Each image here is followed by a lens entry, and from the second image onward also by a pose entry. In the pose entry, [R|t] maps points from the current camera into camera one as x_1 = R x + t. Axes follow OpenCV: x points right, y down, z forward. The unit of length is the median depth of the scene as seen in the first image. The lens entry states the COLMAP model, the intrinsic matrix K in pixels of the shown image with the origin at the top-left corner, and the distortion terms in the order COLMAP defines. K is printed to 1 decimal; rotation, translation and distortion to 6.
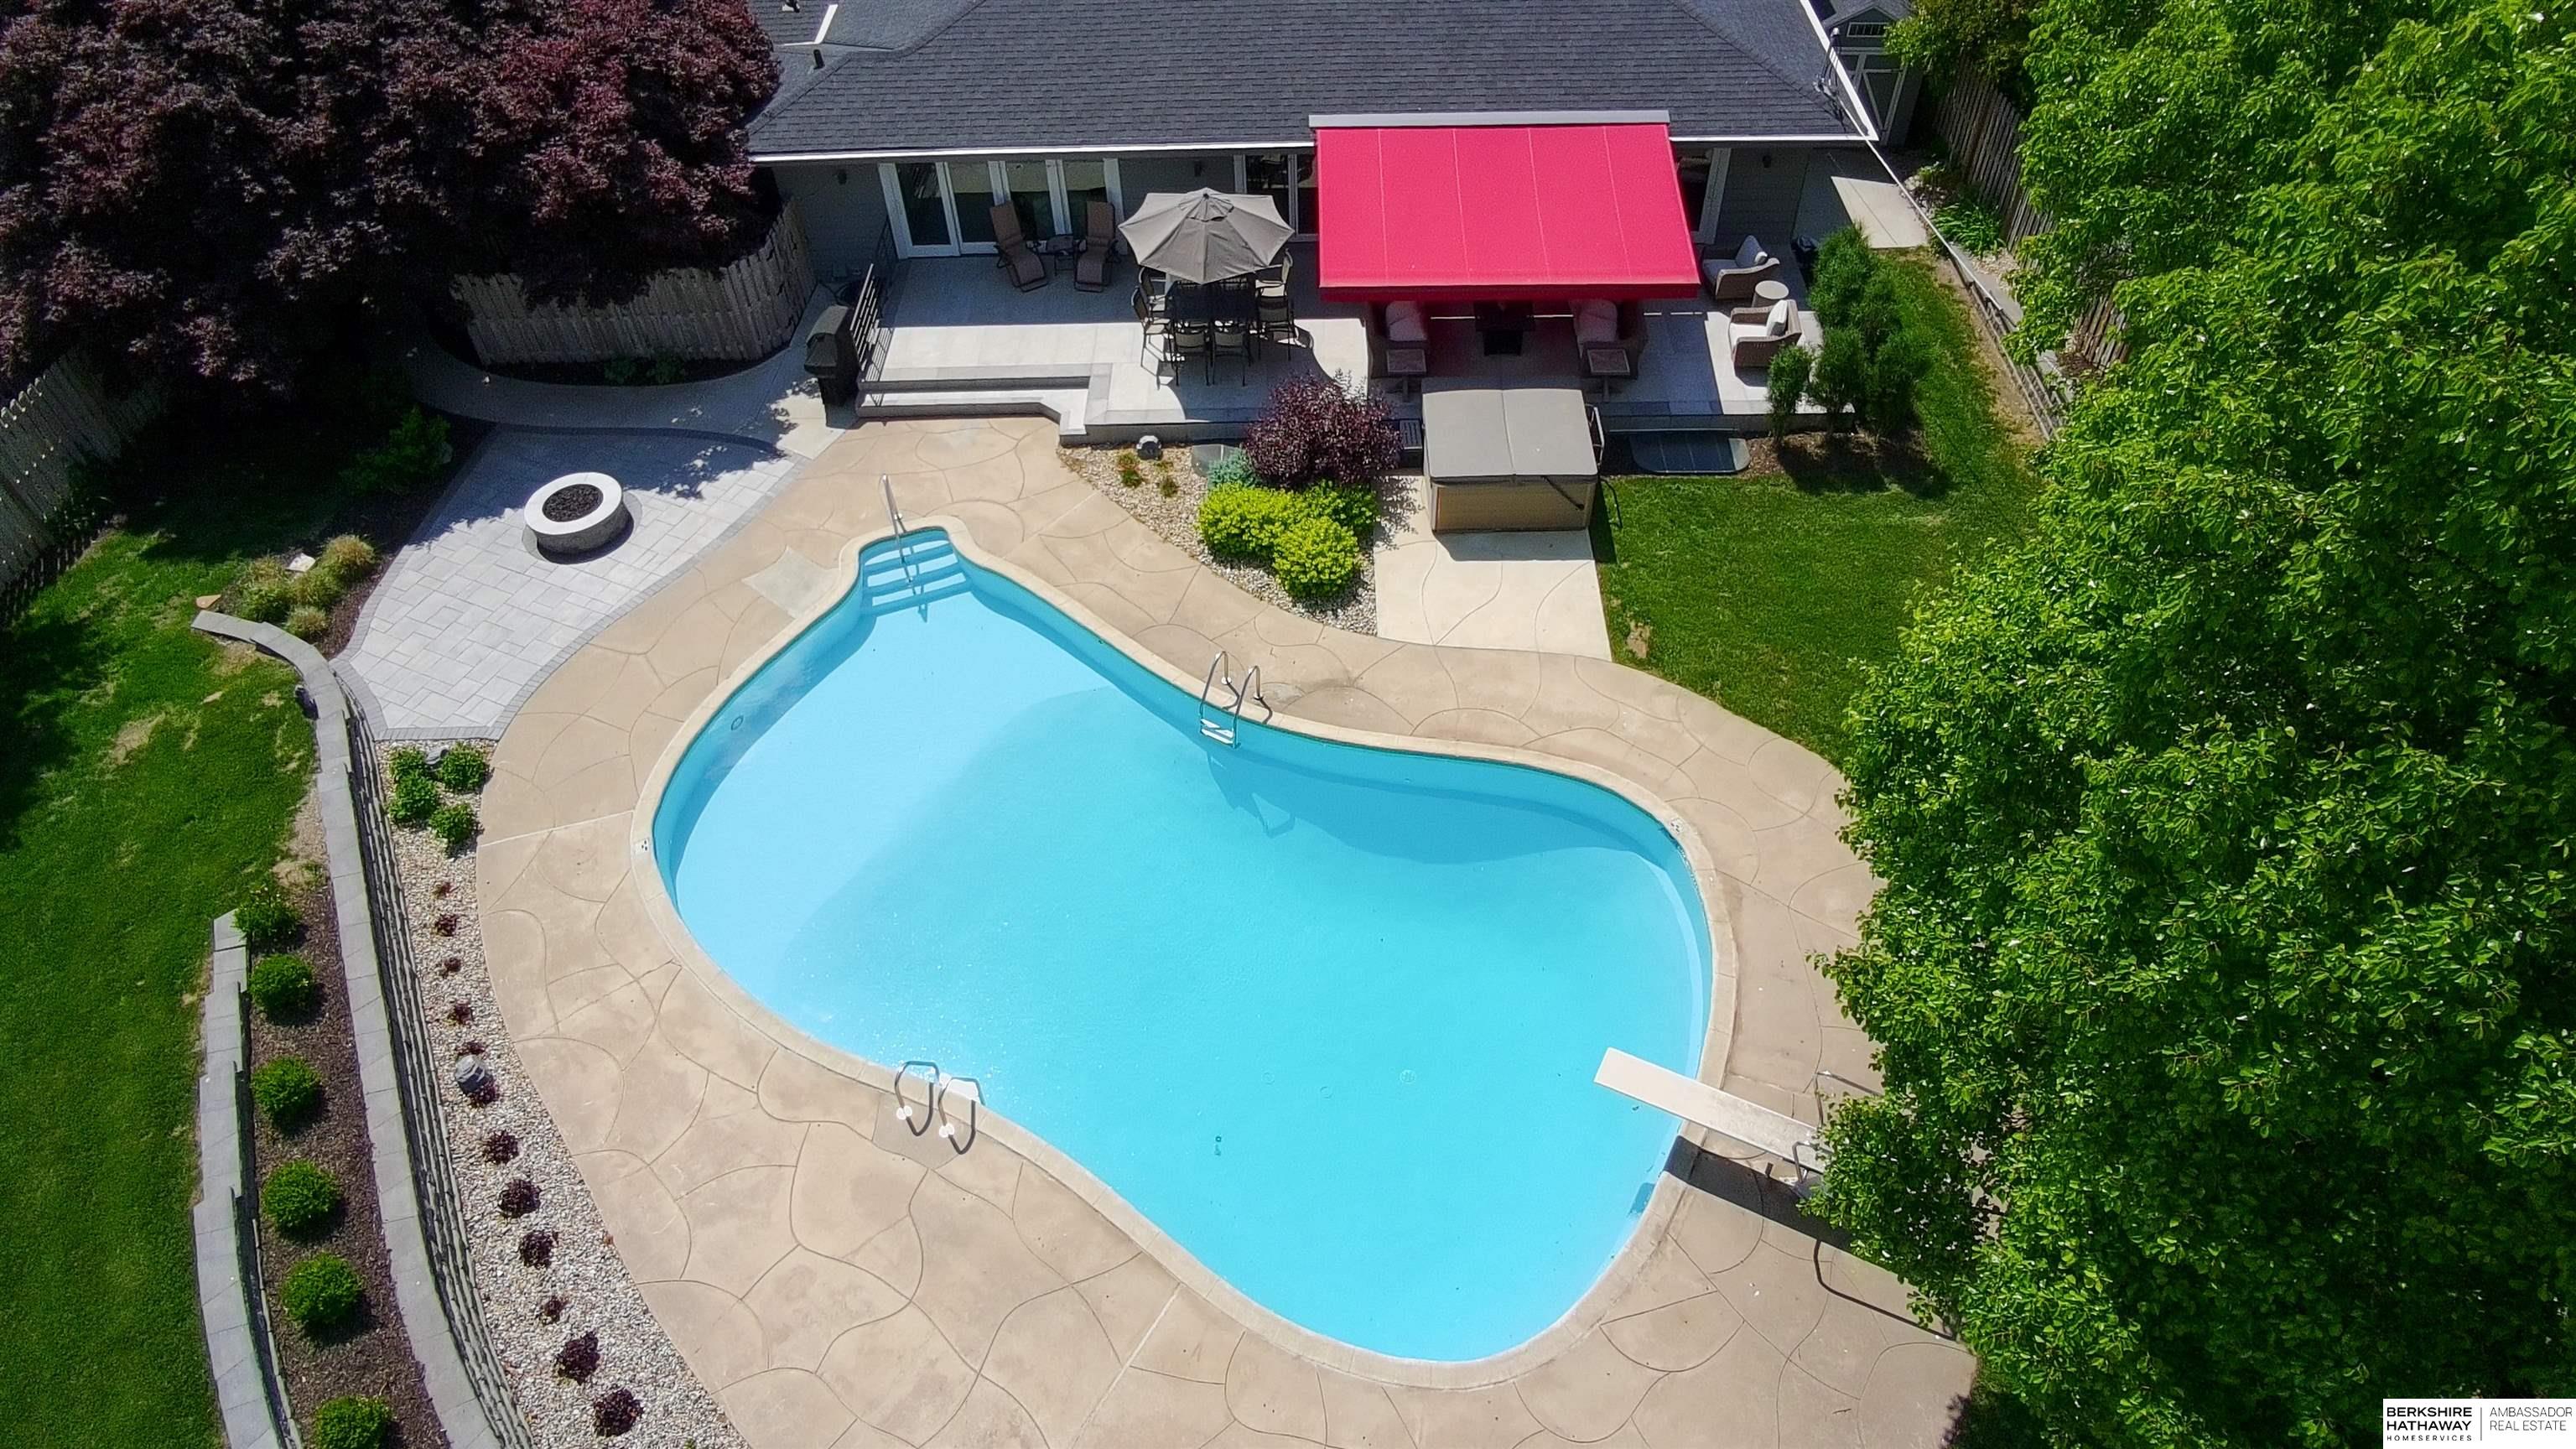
lens RADIAL K [[1589.6, 0, 1289.6], [0, 1589.6, 726.8], [0, 0, 1]] dist [-0.062330, 0.041325]
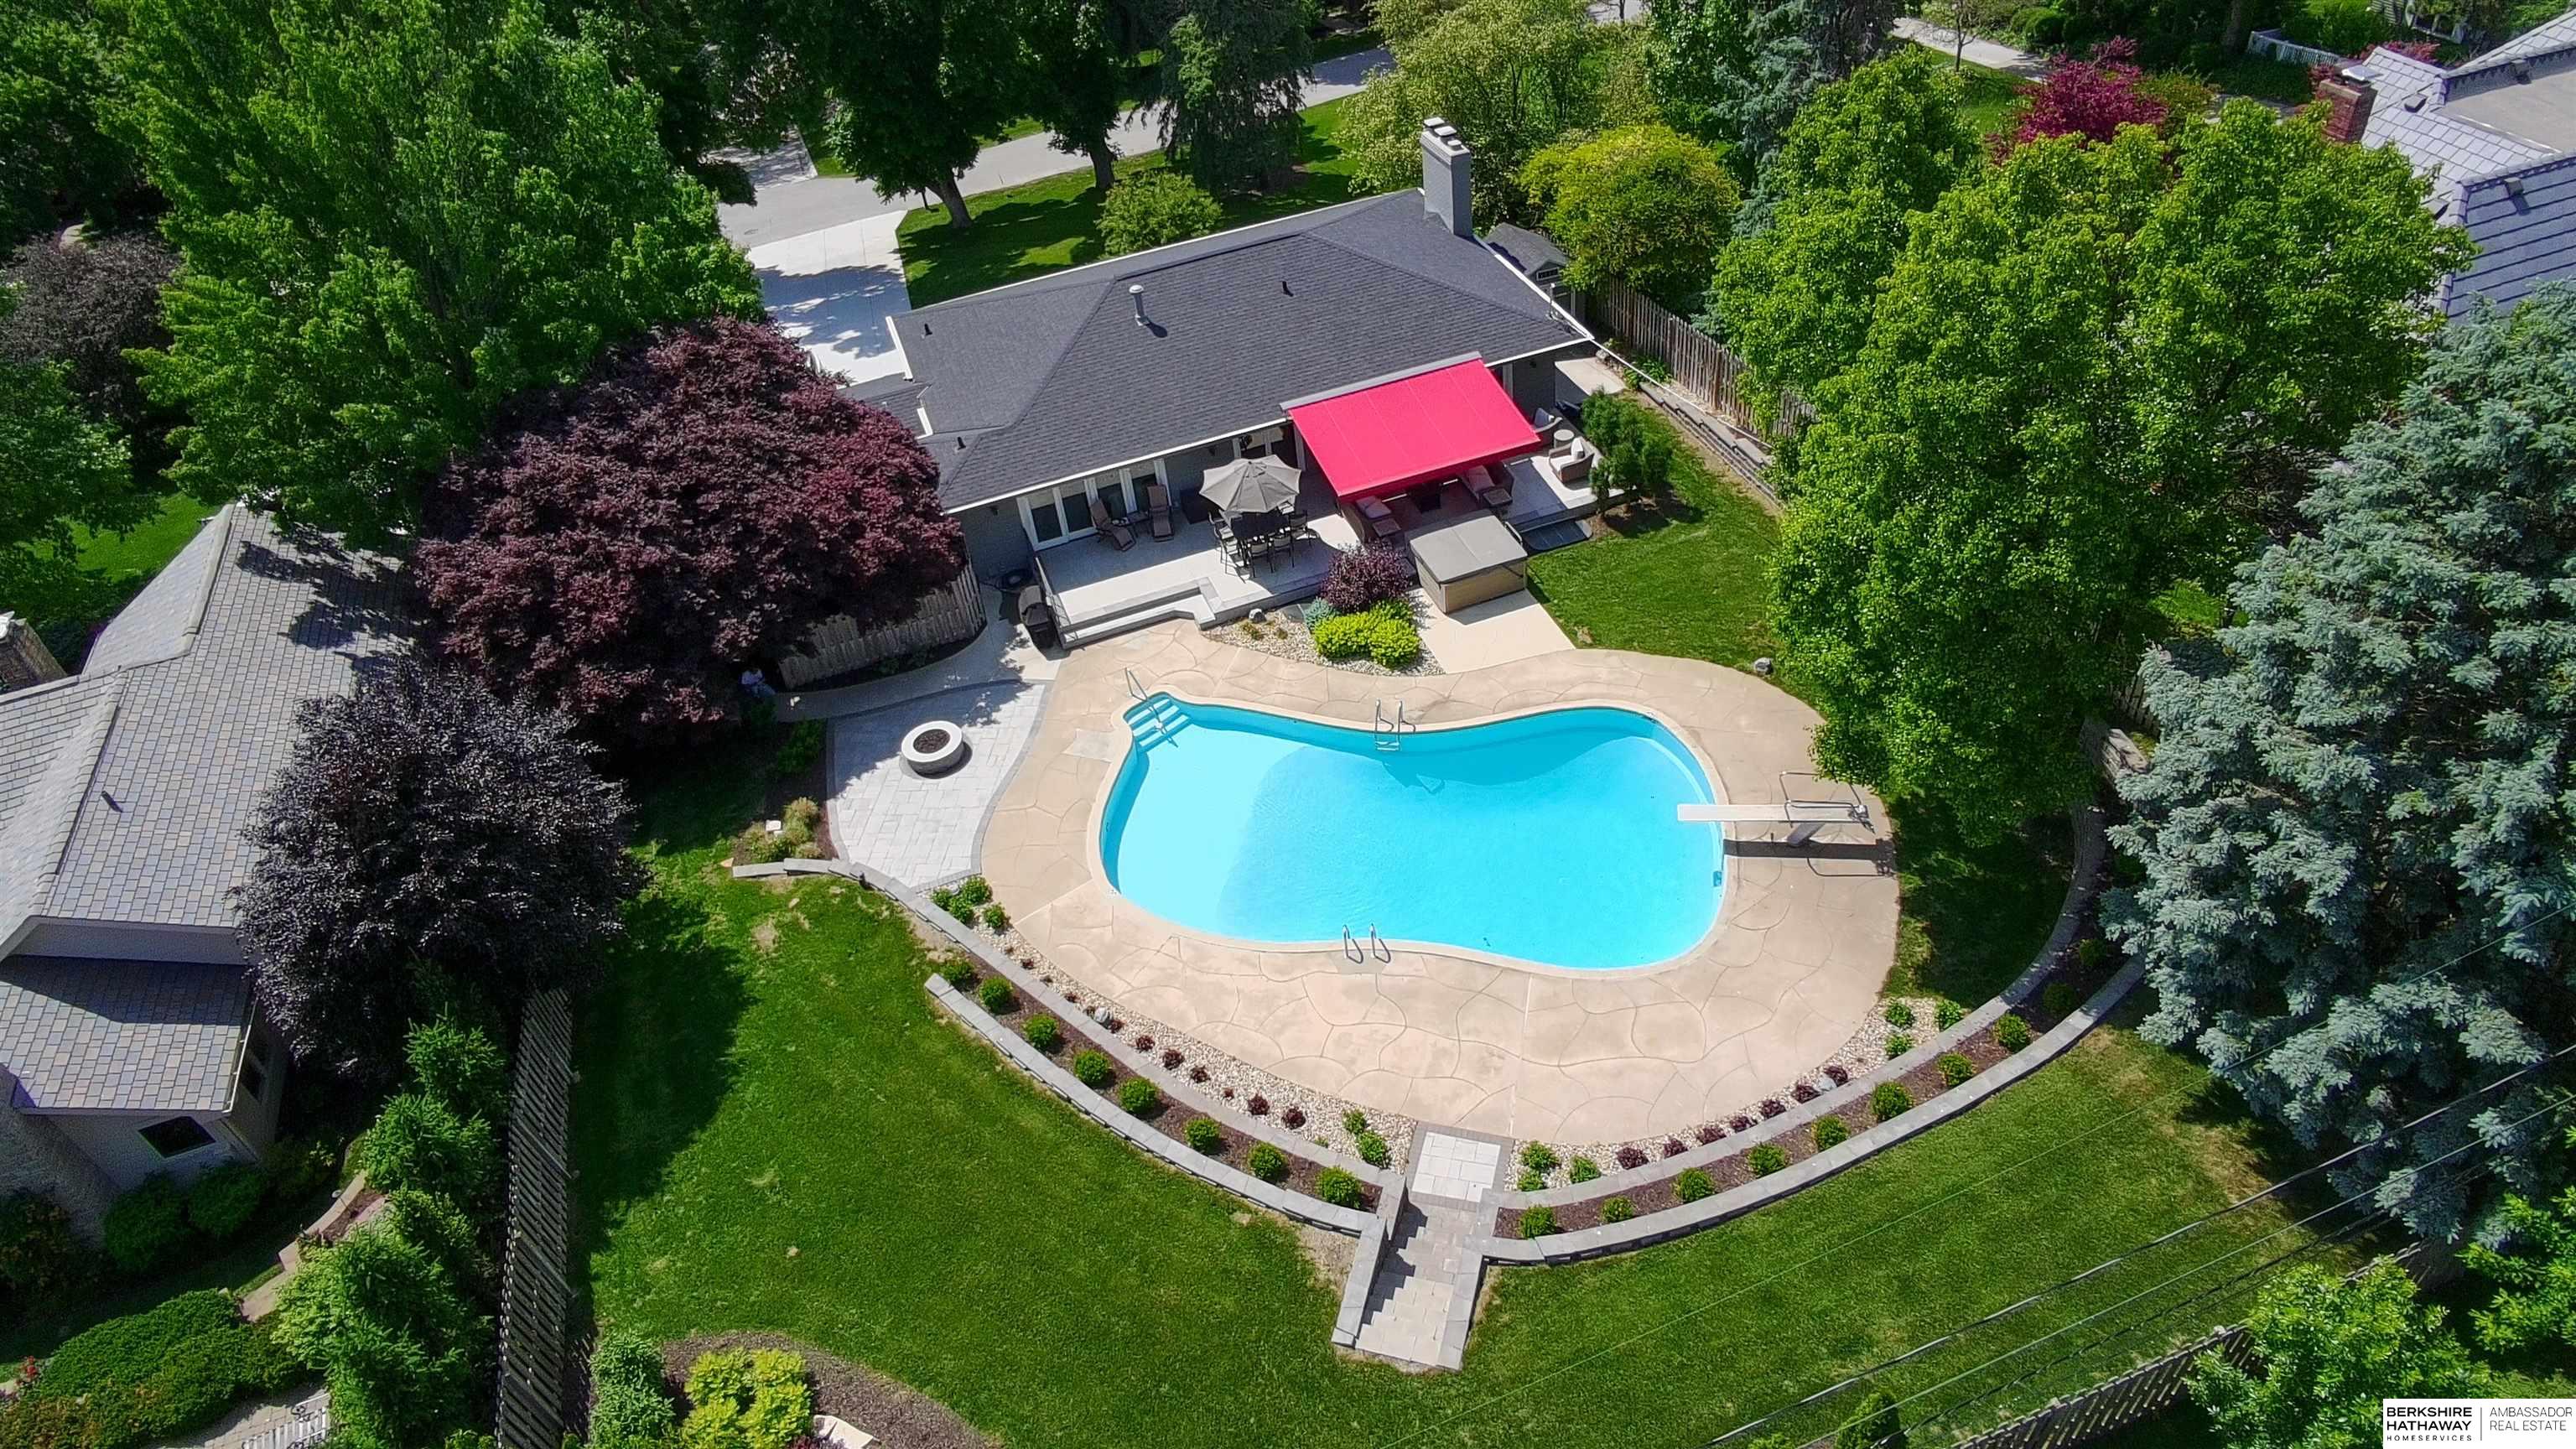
lens RADIAL K [[1589.6, 0, 1293.8], [0, 1589.6, 728.9], [0, 0, 1]] dist [-0.062330, 0.041325]
pose [[0.937375, -0.277884, 0.210020, -0.456643], [0.304827, 0.946199, -0.108577, 0.130492], [-0.168549, 0.165797, 0.971649, -0.612503]]
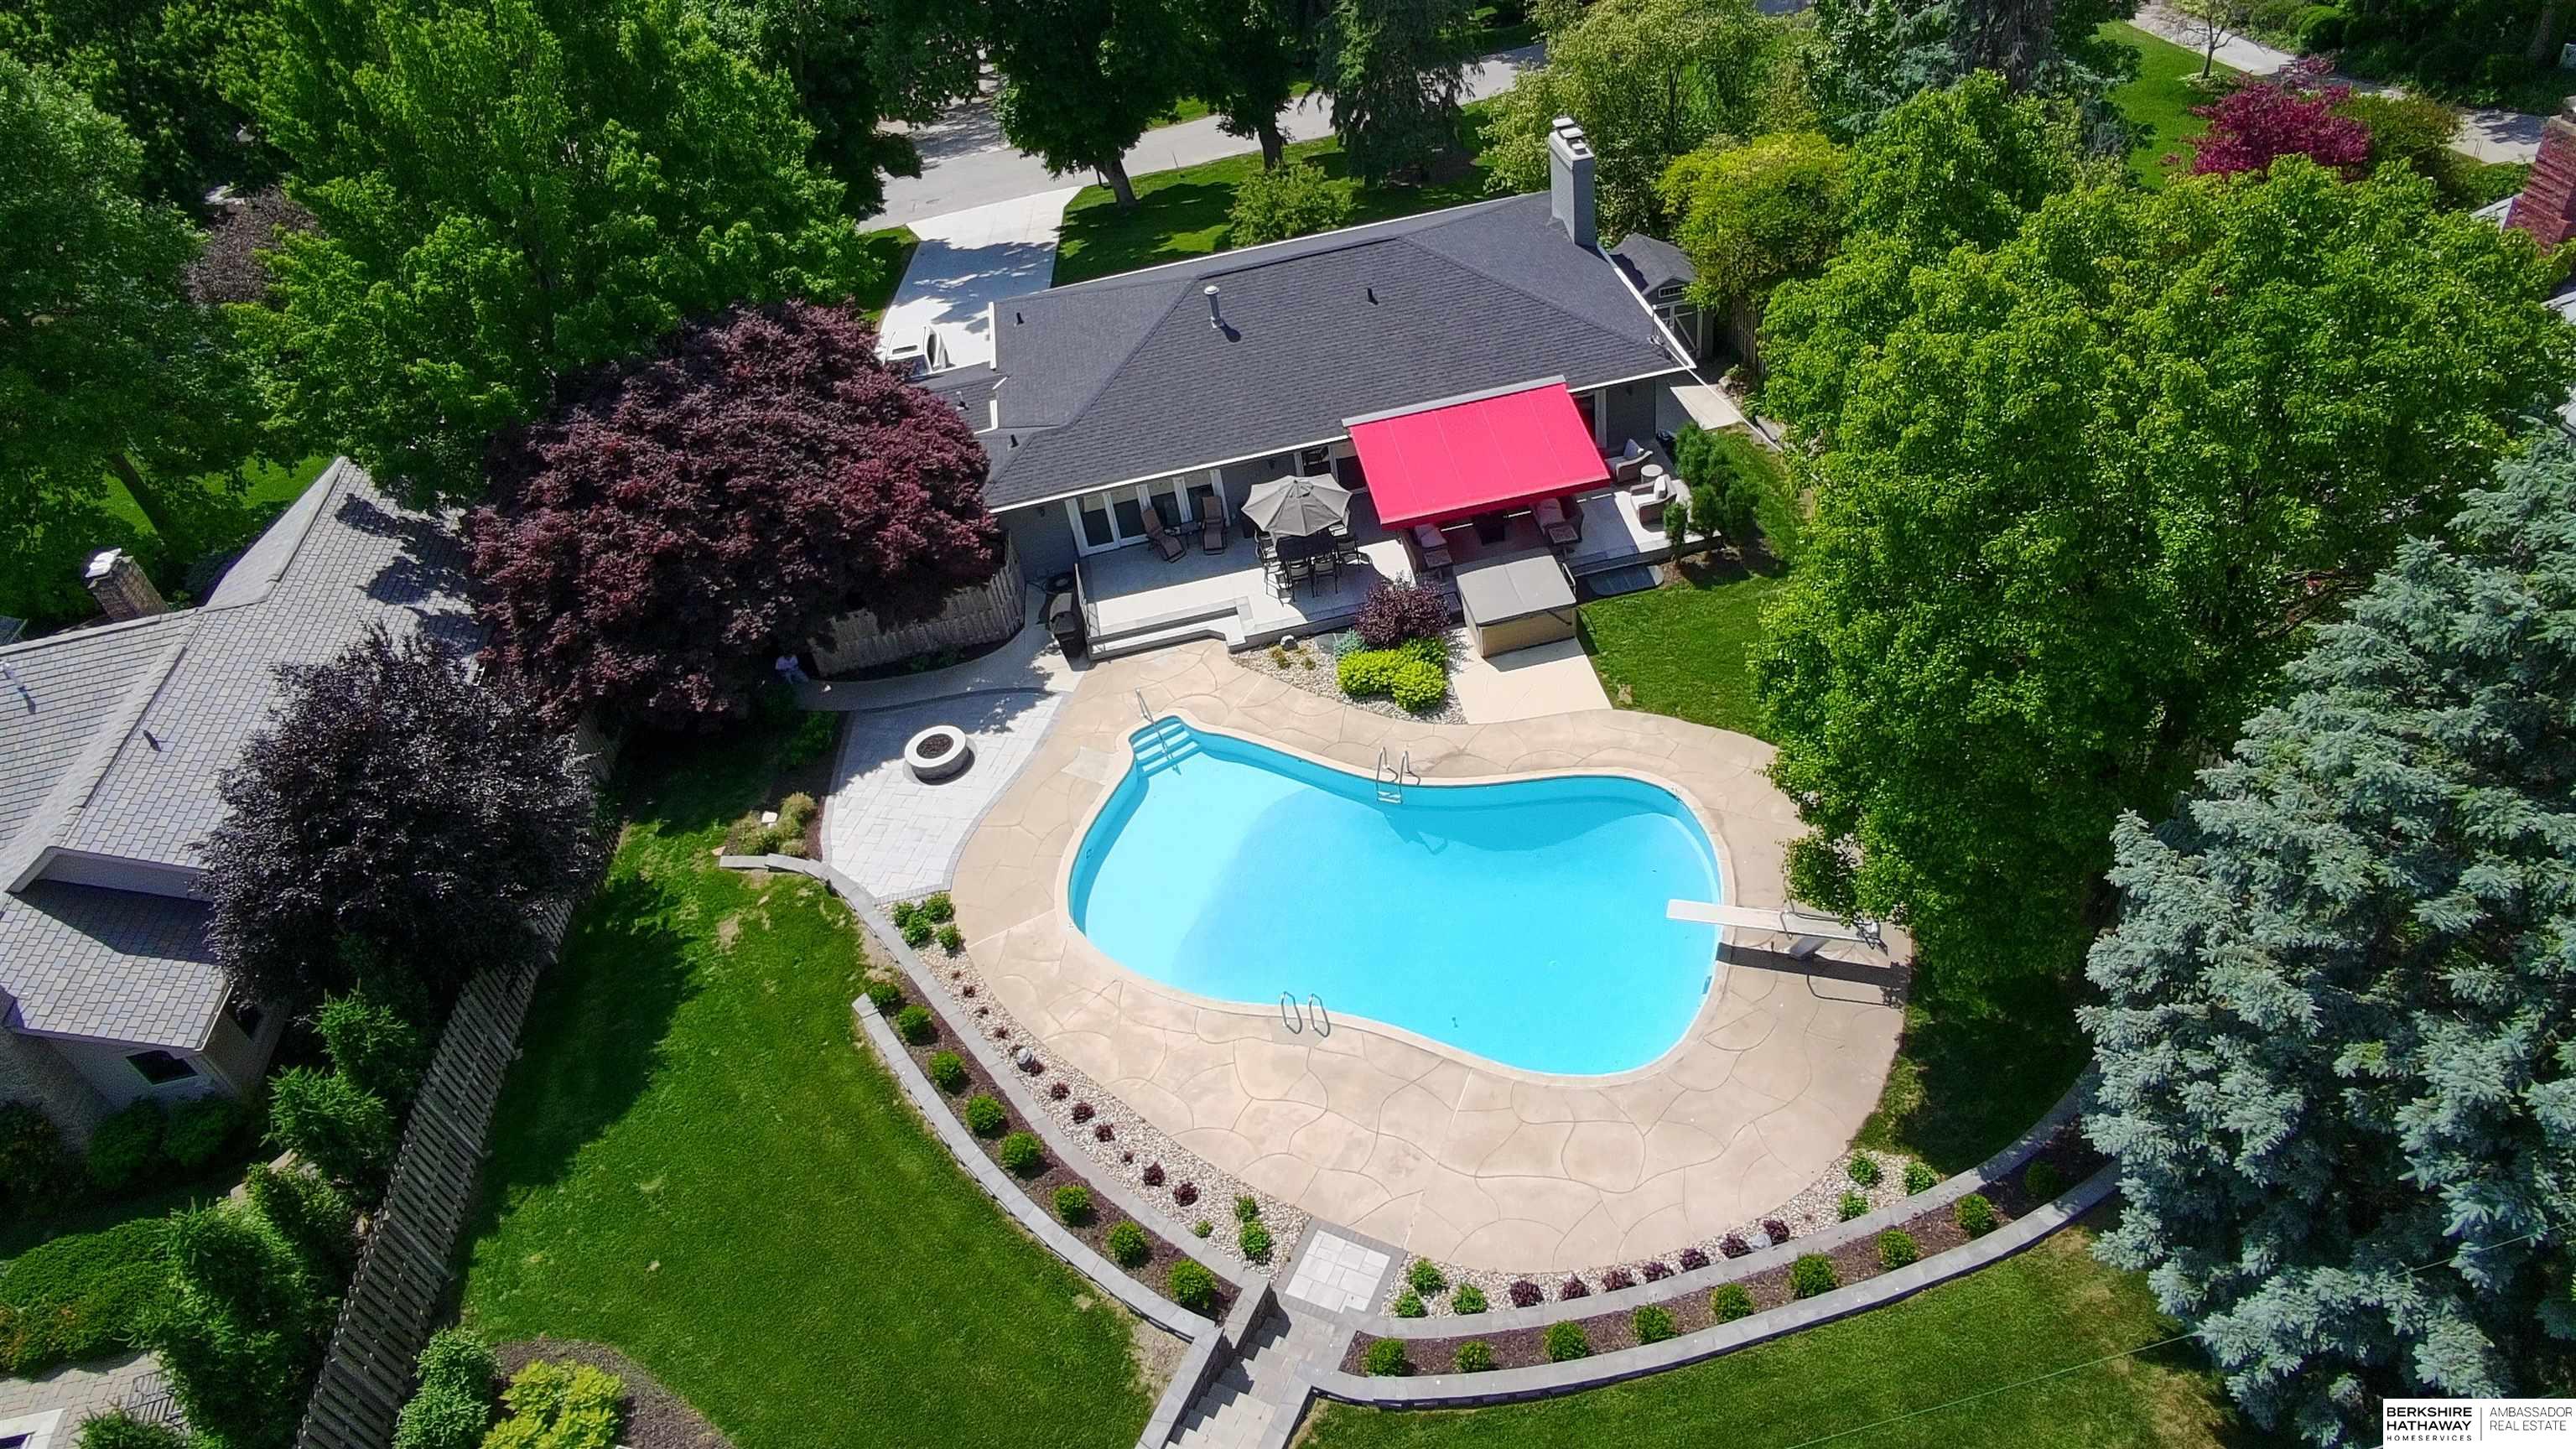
lens RADIAL K [[1589.6, 0, 1291.7], [0, 1589.6, 734.4], [0, 0, 1]] dist [-0.062330, 0.041325]
pose [[0.979378, -0.194563, 0.054440, -0.200424], [0.200105, 0.971303, -0.128563, 0.119305], [-0.027864, 0.136805, 0.990206, -0.565858]]
